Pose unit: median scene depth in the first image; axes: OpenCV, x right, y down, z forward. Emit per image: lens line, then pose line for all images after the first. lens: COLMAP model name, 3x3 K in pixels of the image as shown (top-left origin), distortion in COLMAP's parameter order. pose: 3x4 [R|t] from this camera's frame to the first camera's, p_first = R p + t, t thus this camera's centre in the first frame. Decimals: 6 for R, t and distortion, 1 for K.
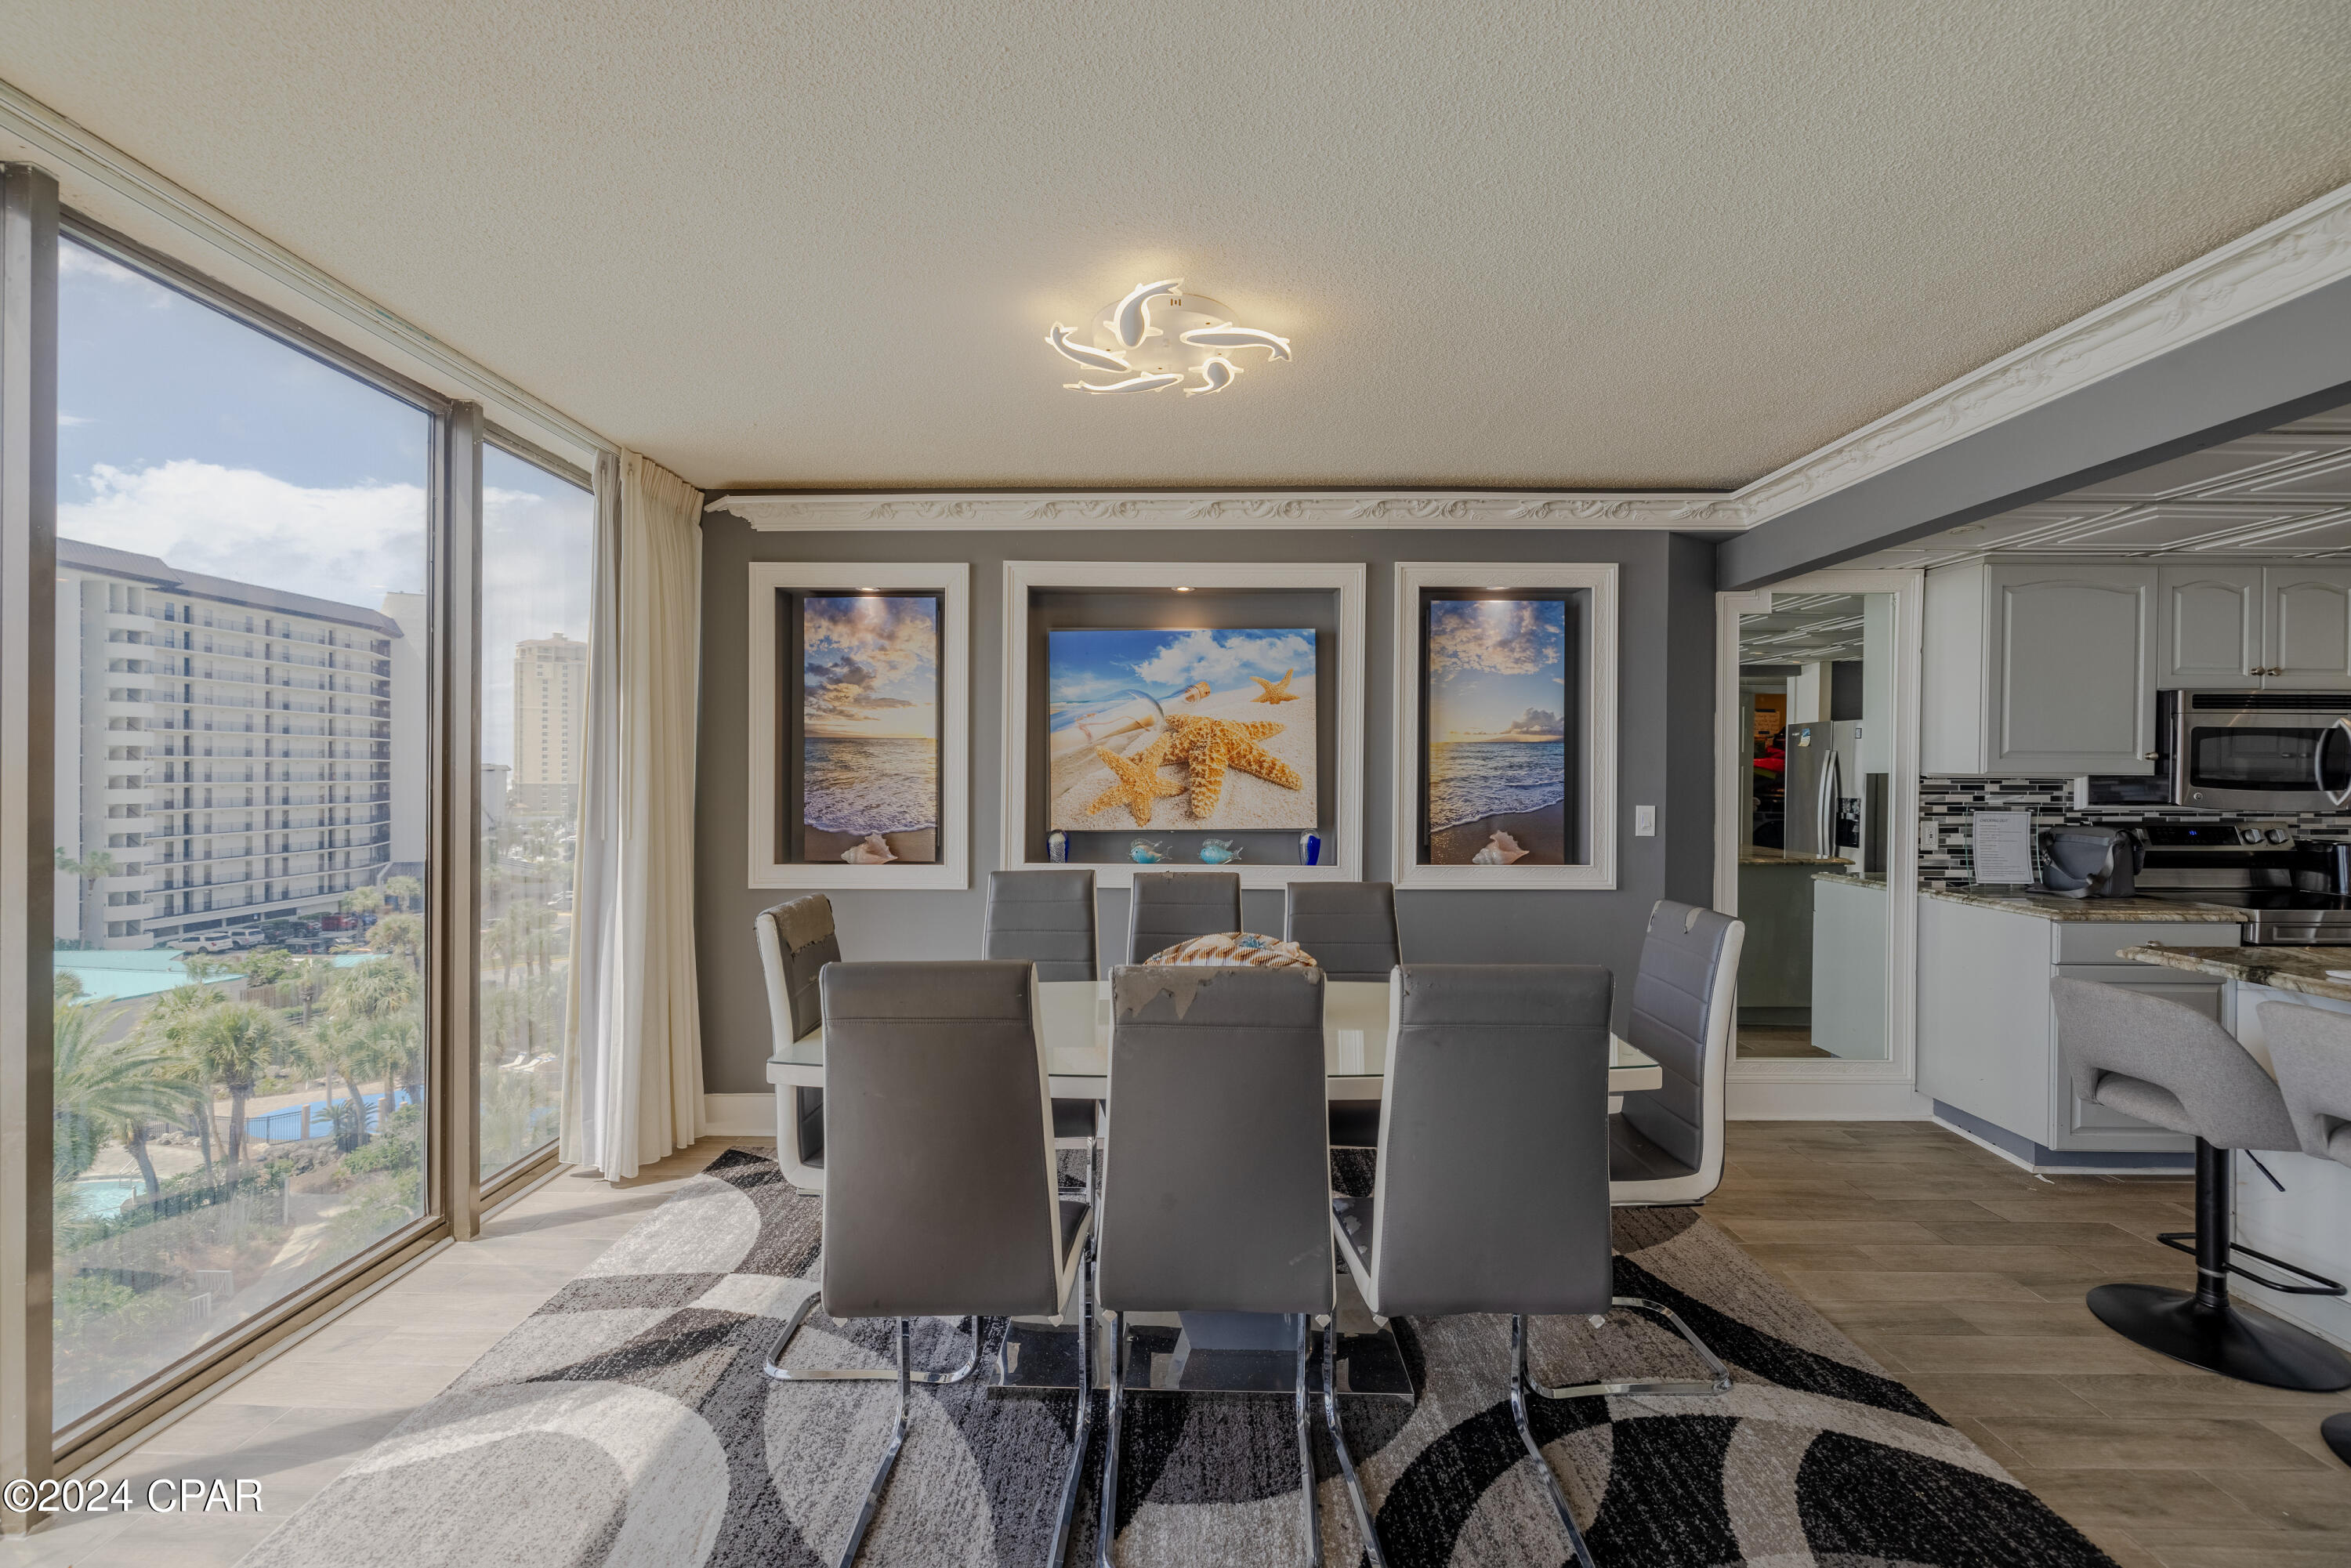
lens RADIAL K [[1006.1, 0, 1180.1], [0, 1006.1, 773.4], [0, 0, 1]] dist [-0.000933, 0.001360]
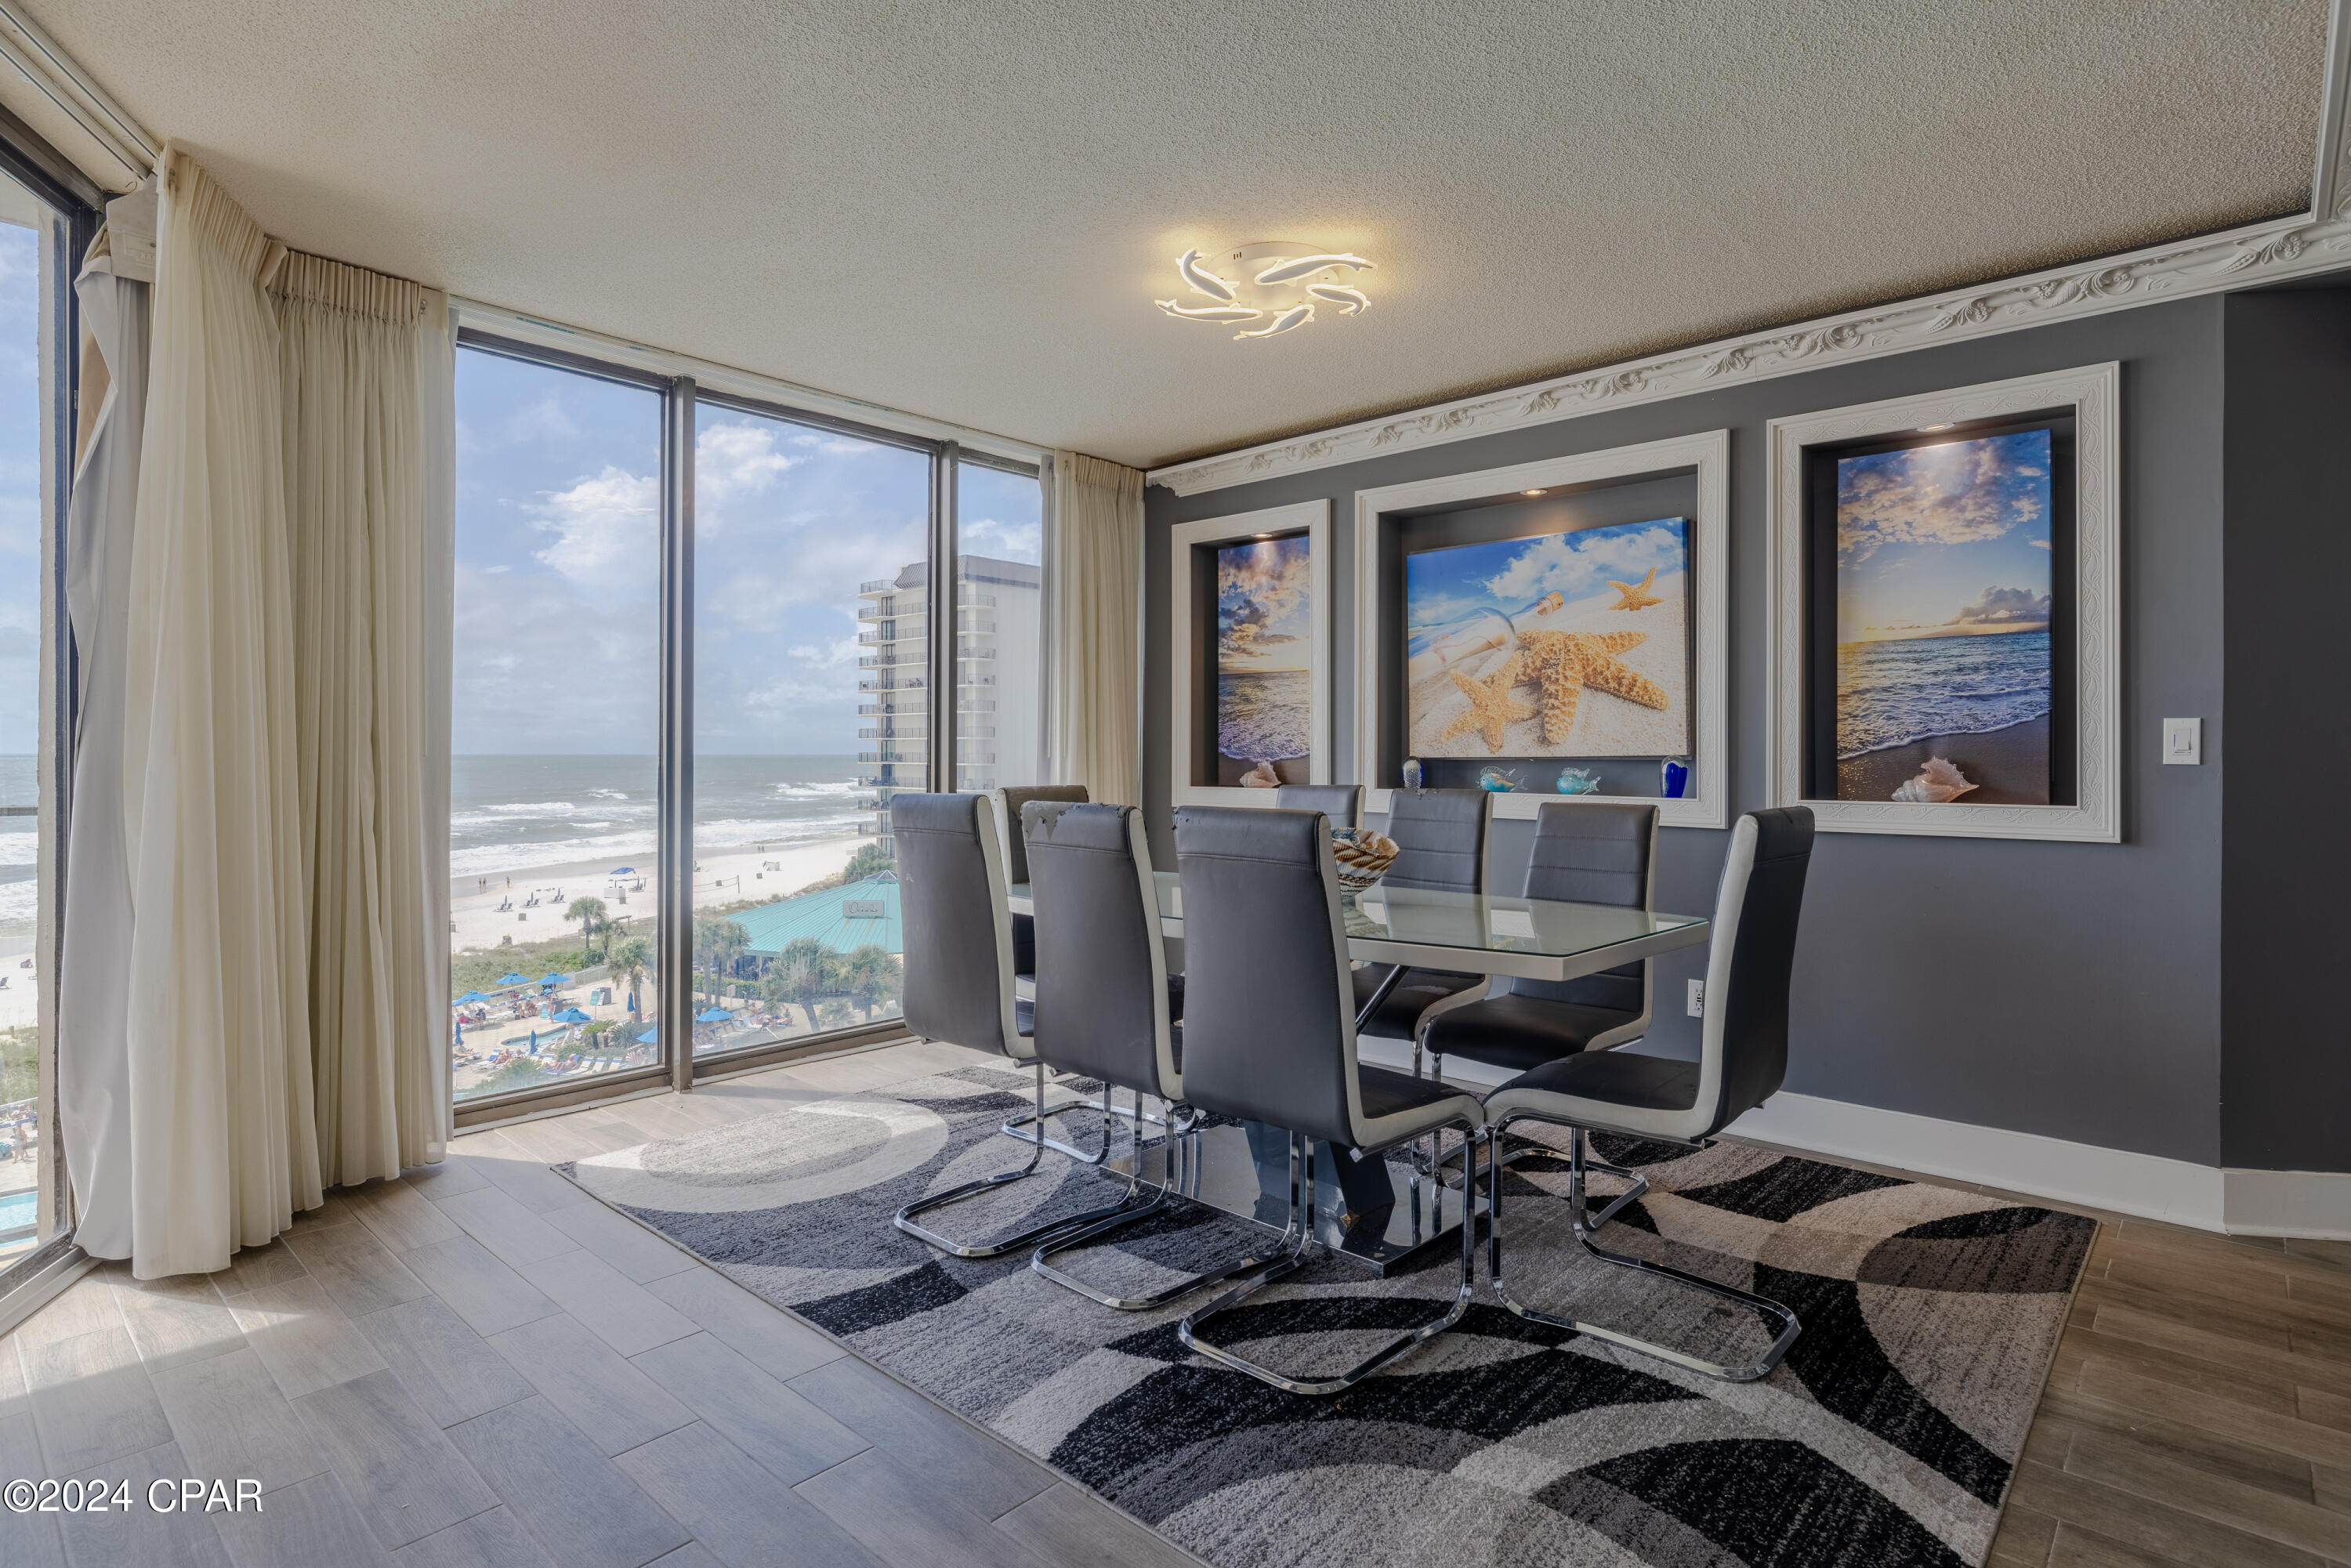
lens RADIAL K [[1235.6, 0, 1188.7], [0, 1235.6, 755.1], [0, 0, 1]] dist [-0.000595, -0.000089]
pose [[0.736876, -0.003319, -0.676020, 0.529599], [0.001439, 0.999993, -0.003341, 0.058027], [0.676026, 0.001489, 0.736876, -0.034517]]
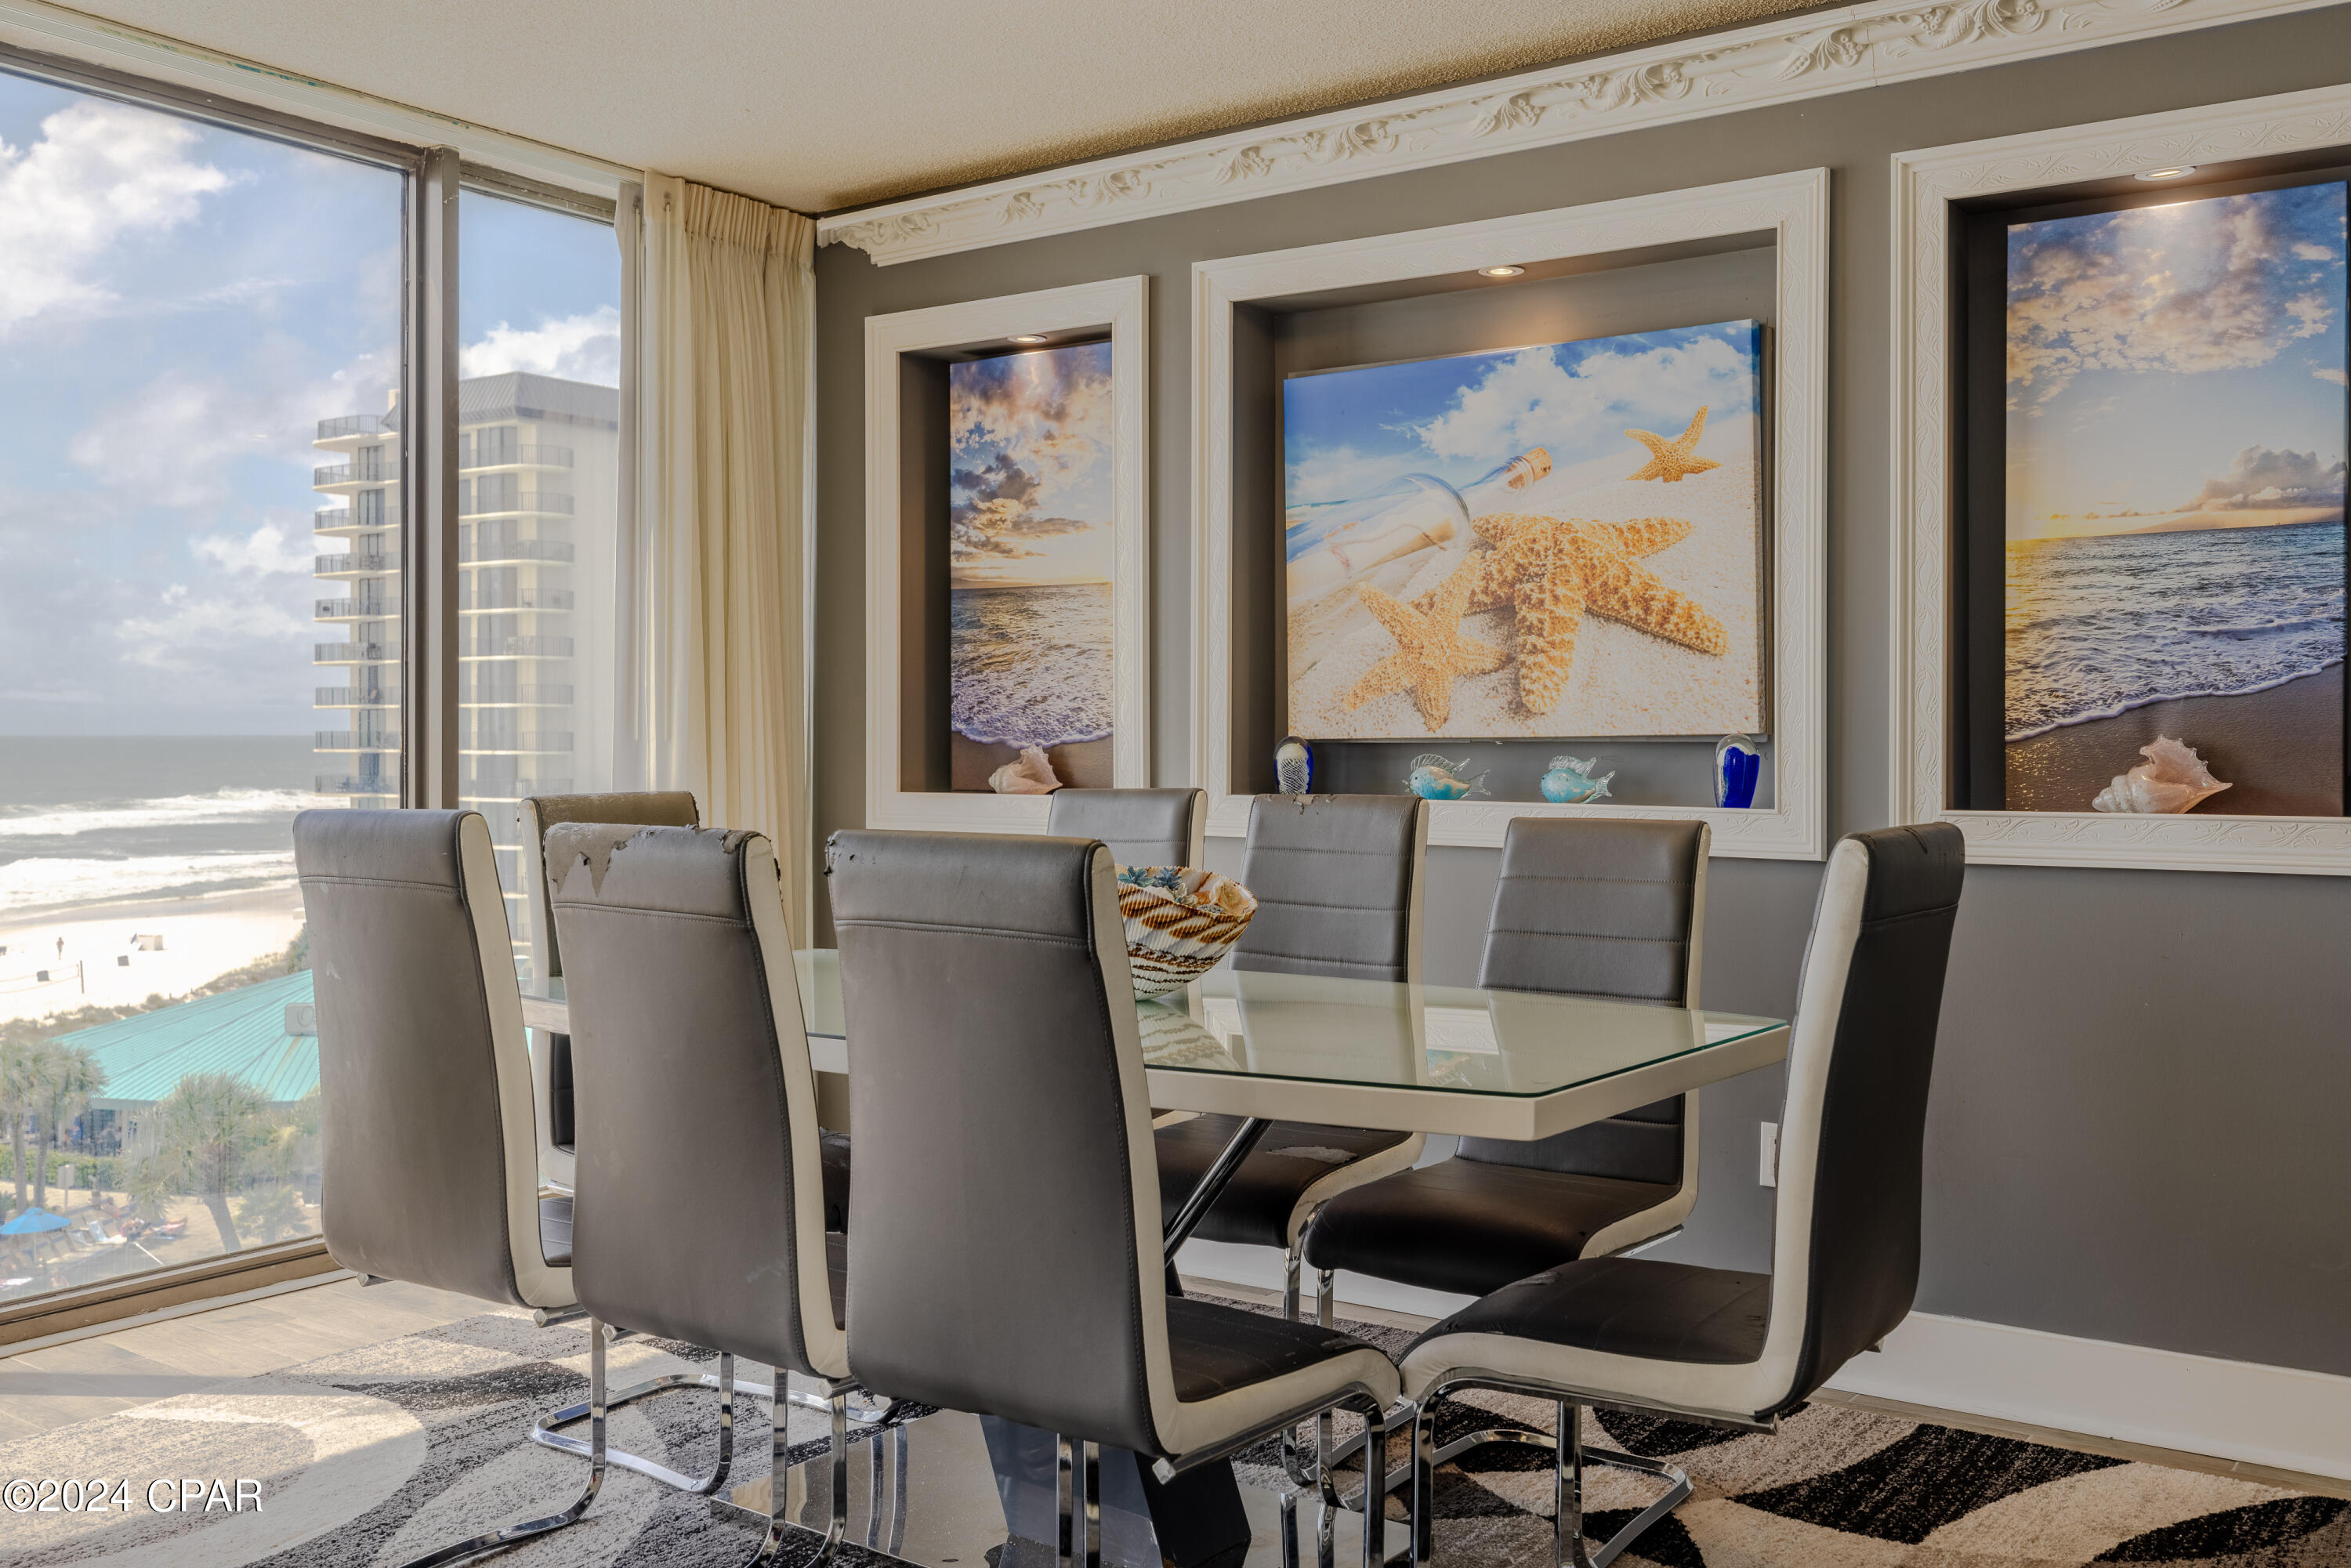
lens RADIAL K [[2161.2, 0, 1210.4], [0, 2161.2, 751.0], [0, 0, 1]] dist [0.004183, 0.016927]
pose [[0.817235, -0.000662, -0.576304, 0.522666], [0.004041, 0.999981, 0.004581, 0.057769], [0.576290, -0.006073, 0.817222, 0.004389]]
